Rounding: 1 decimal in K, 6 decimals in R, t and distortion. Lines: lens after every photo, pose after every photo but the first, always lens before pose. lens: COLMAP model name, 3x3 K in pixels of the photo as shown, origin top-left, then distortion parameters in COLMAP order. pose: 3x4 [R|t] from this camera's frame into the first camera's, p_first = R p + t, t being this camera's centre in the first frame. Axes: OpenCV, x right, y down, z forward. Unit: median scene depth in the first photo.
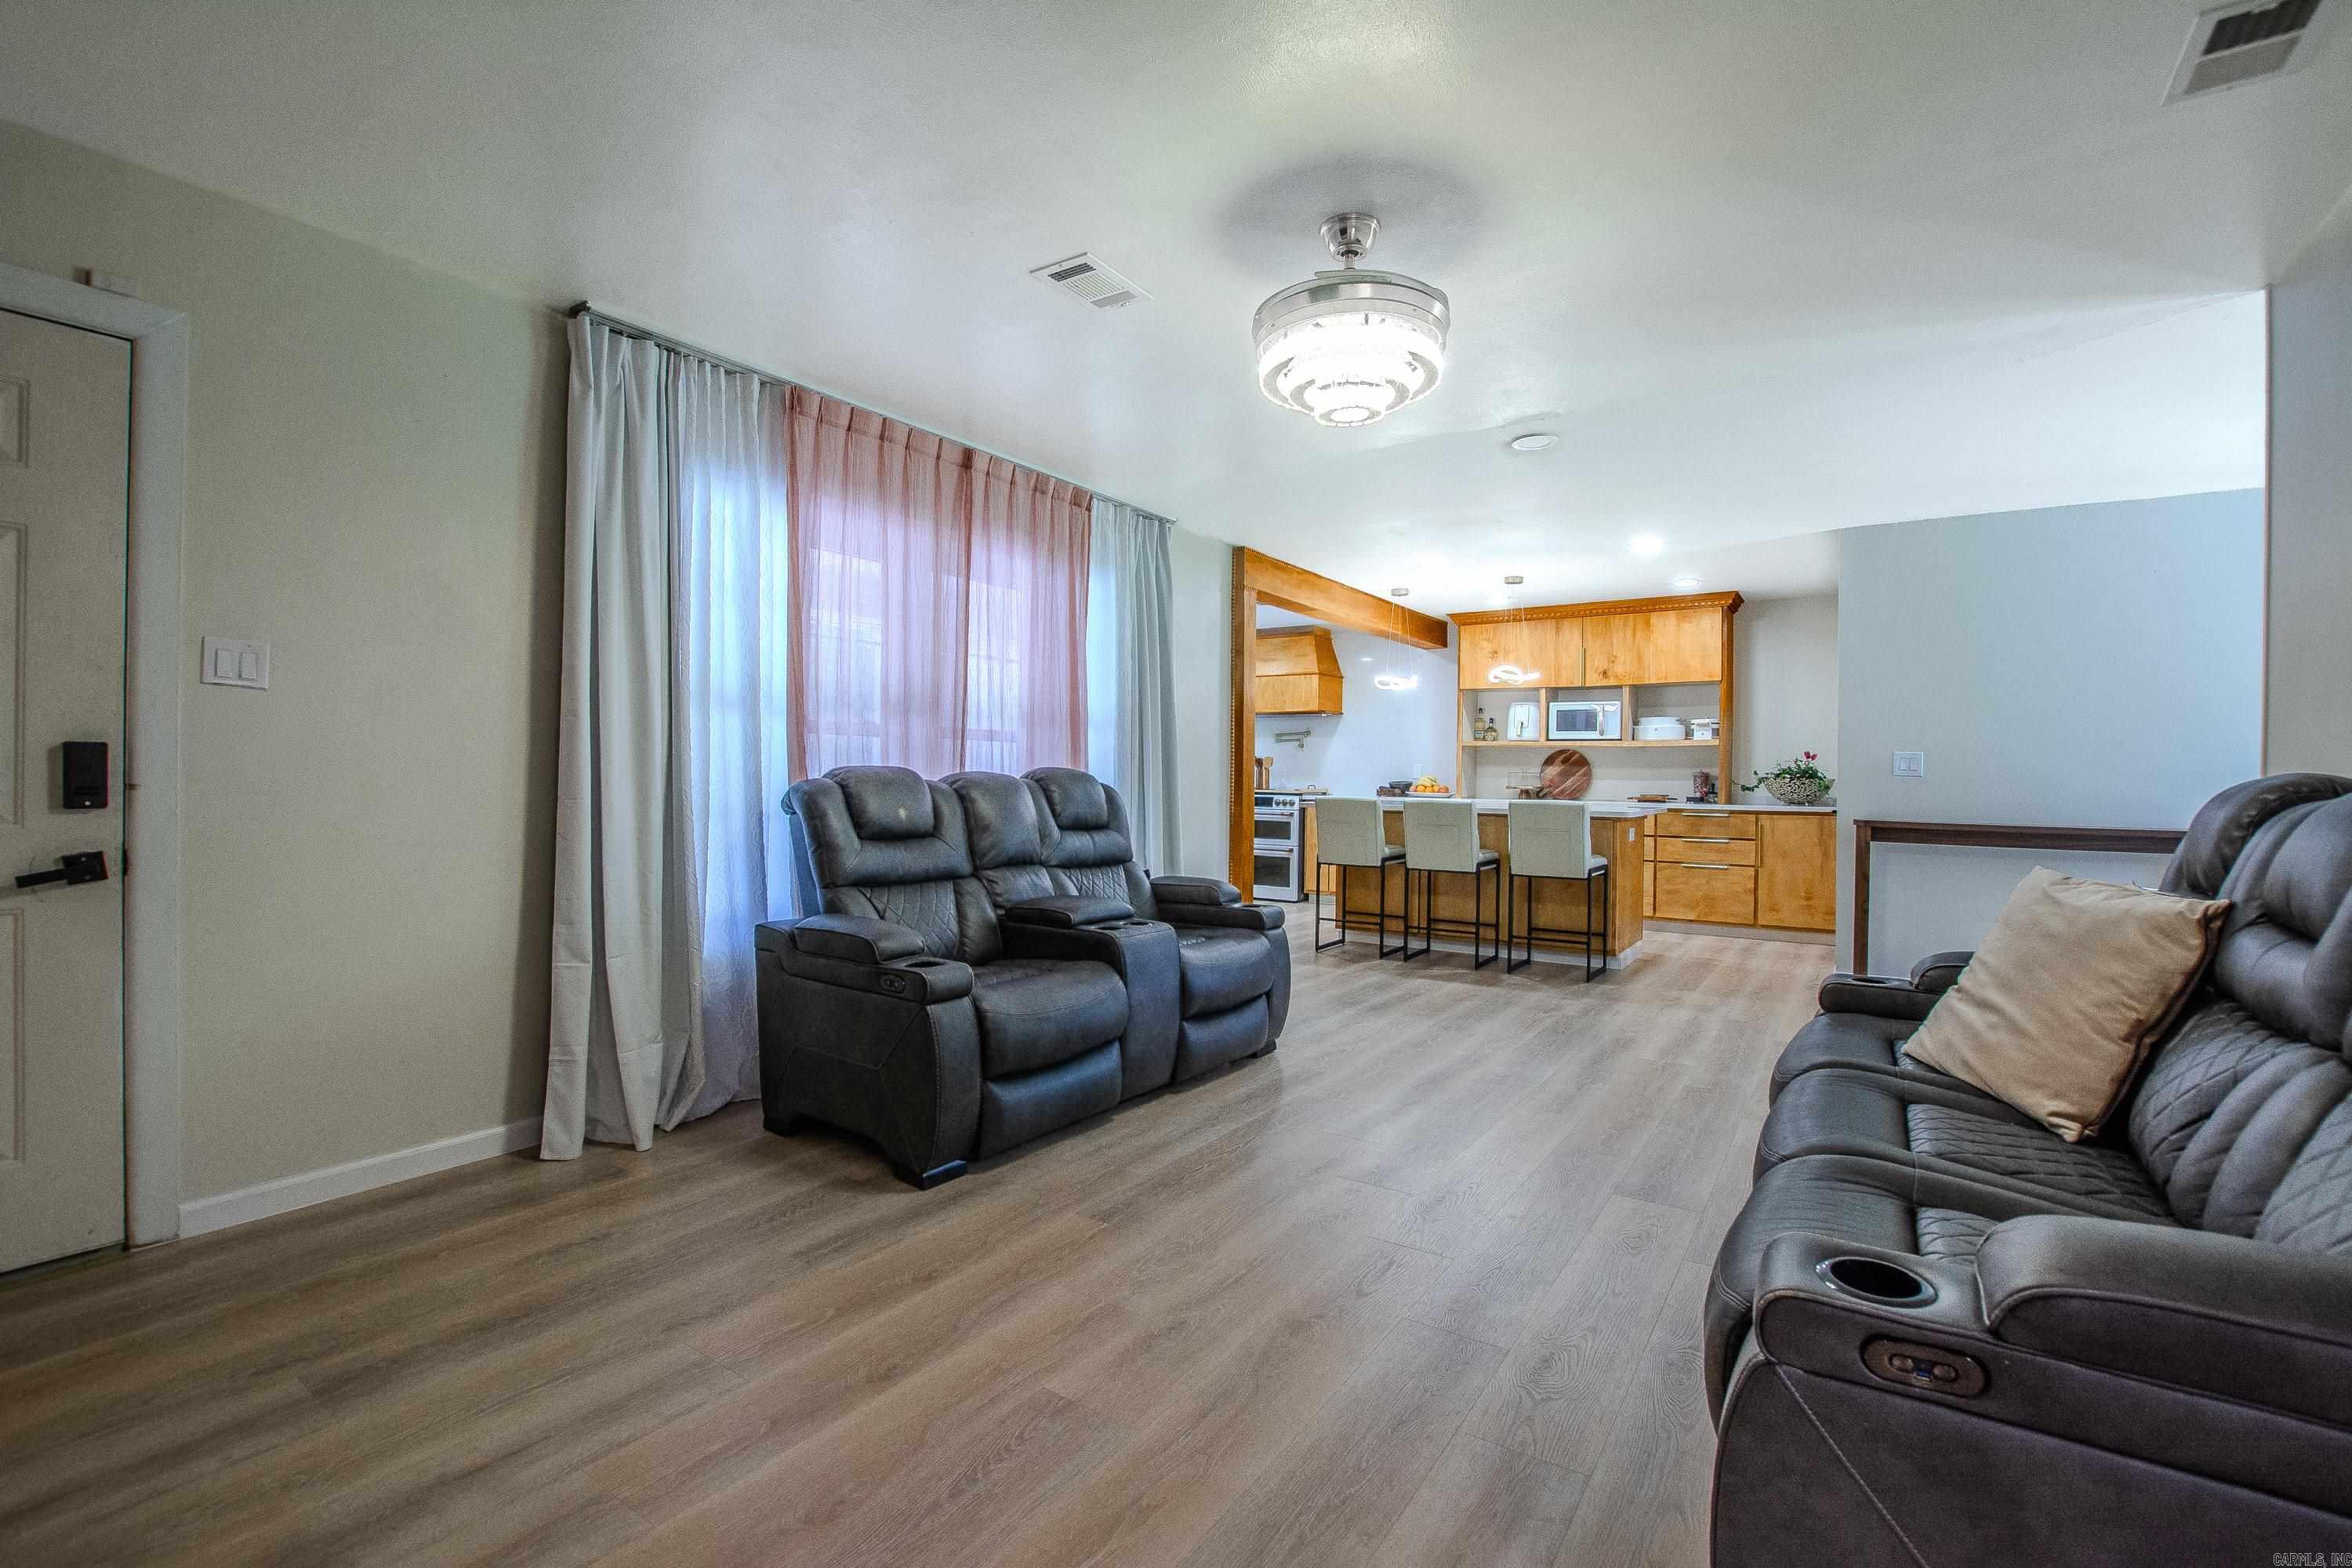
lens RADIAL K [[1050.1, 0, 1208.0], [0, 1050.1, 775.6], [0, 0, 1]] dist [-0.034650, 0.009644]
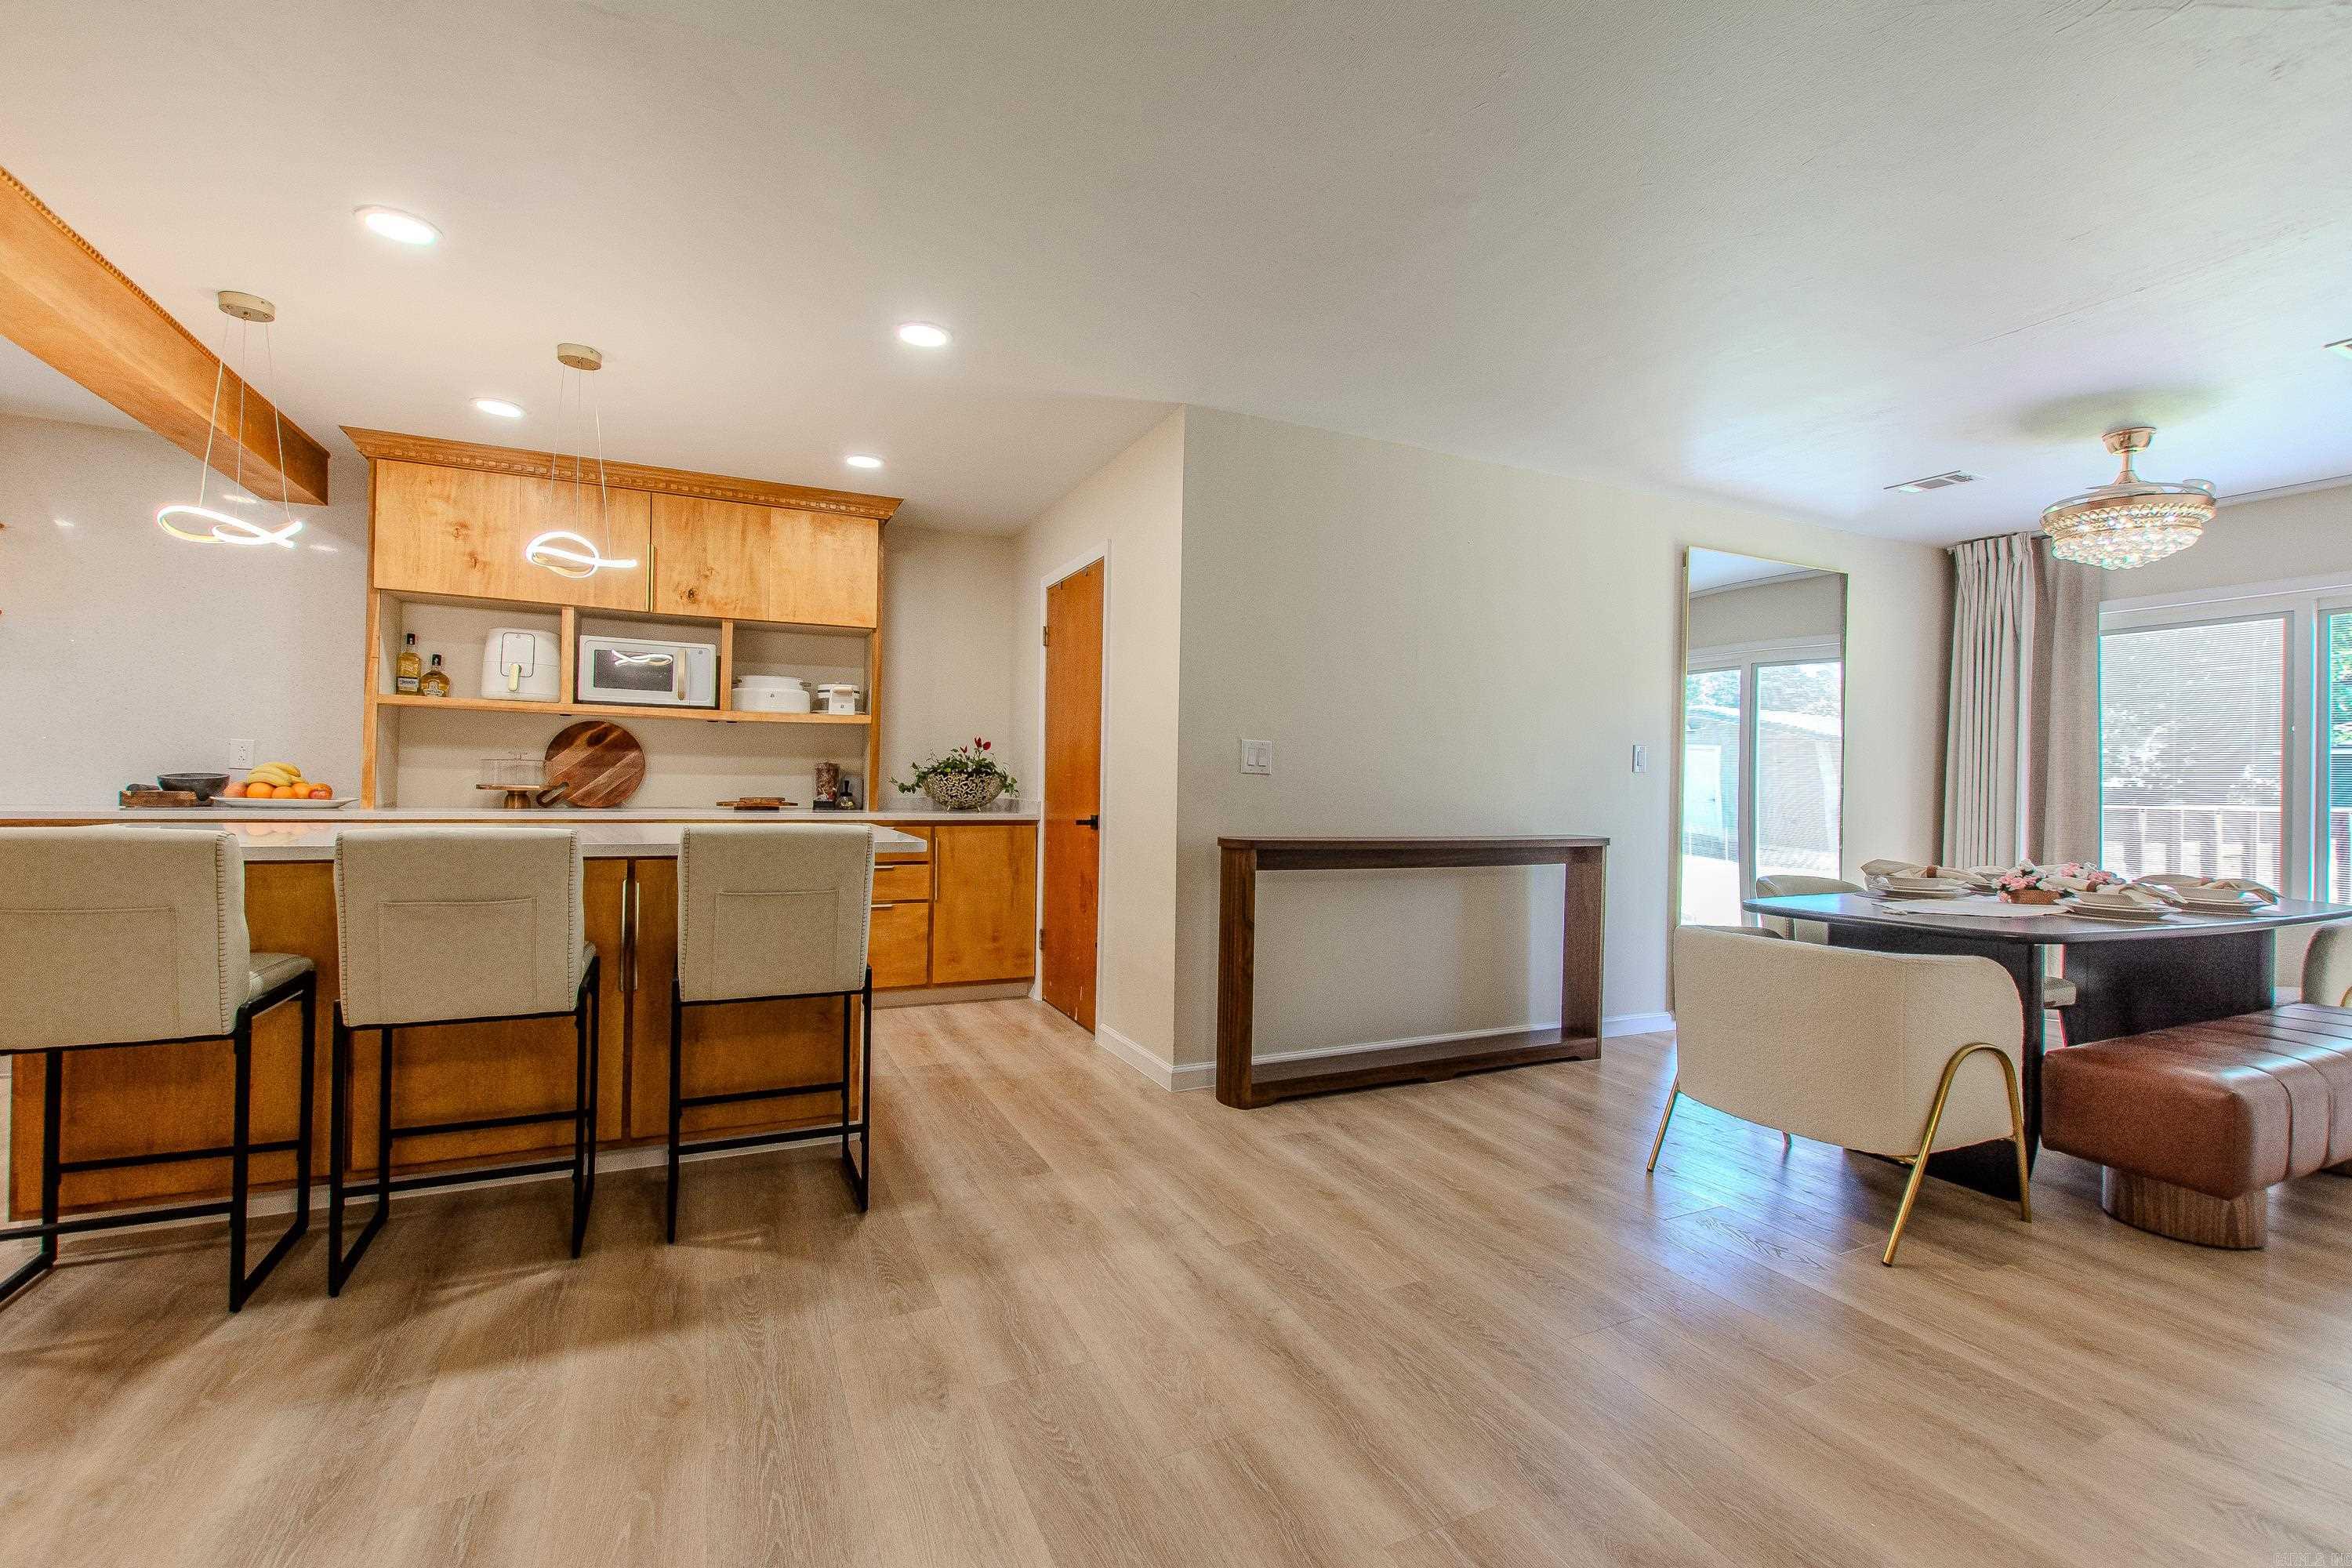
lens RADIAL K [[1004.5, 0, 1173.6], [0, 1004.5, 781.3], [0, 0, 1]] dist [0.012652, -0.003874]
pose [[0.529416, -0.000436, 0.848362, 0.043003], [-0.011346, 0.999907, 0.007594, 0.000667], [-0.848286, -0.013646, 0.529362, 0.498555]]
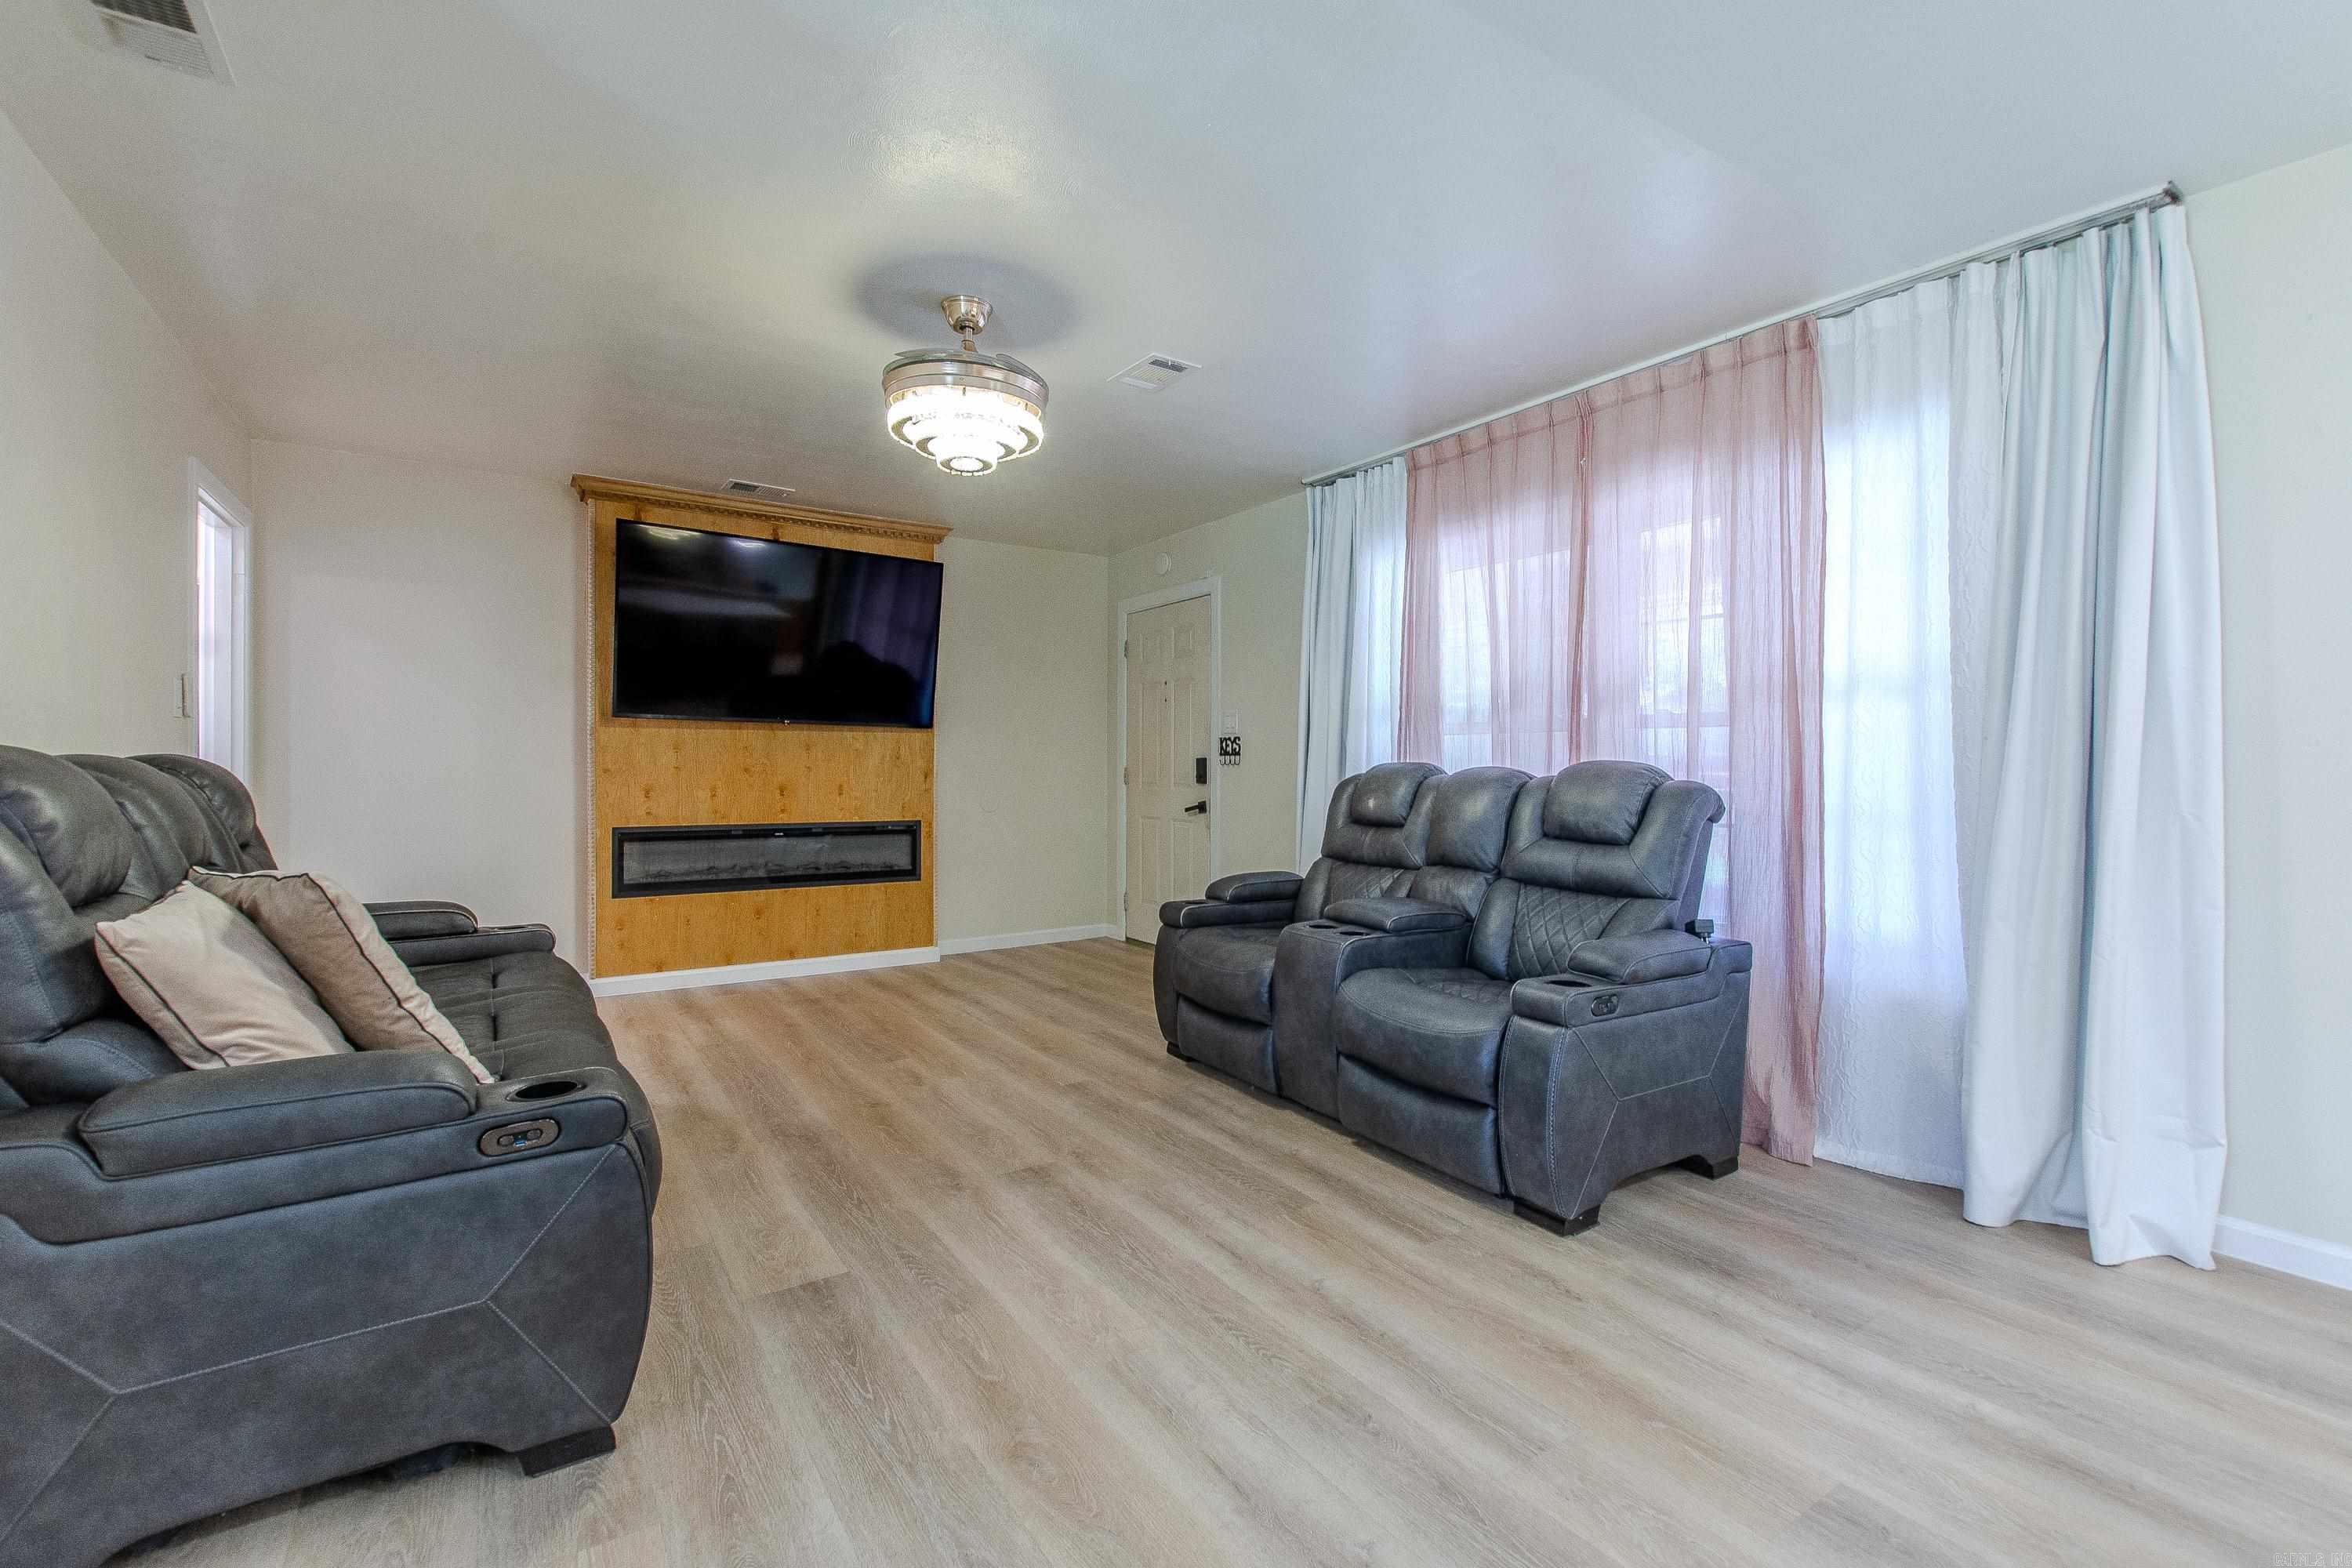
lens RADIAL K [[1020.0, 0, 1175.7], [0, 1020.0, 776.8], [0, 0, 1]] dist [-0.002784, 0.000162]
pose [[-0.394483, -0.002175, -0.918901, 0.387778], [-0.009187, 0.999957, 0.001577, 0.003194], [0.918857, 0.009064, -0.394486, 0.586005]]
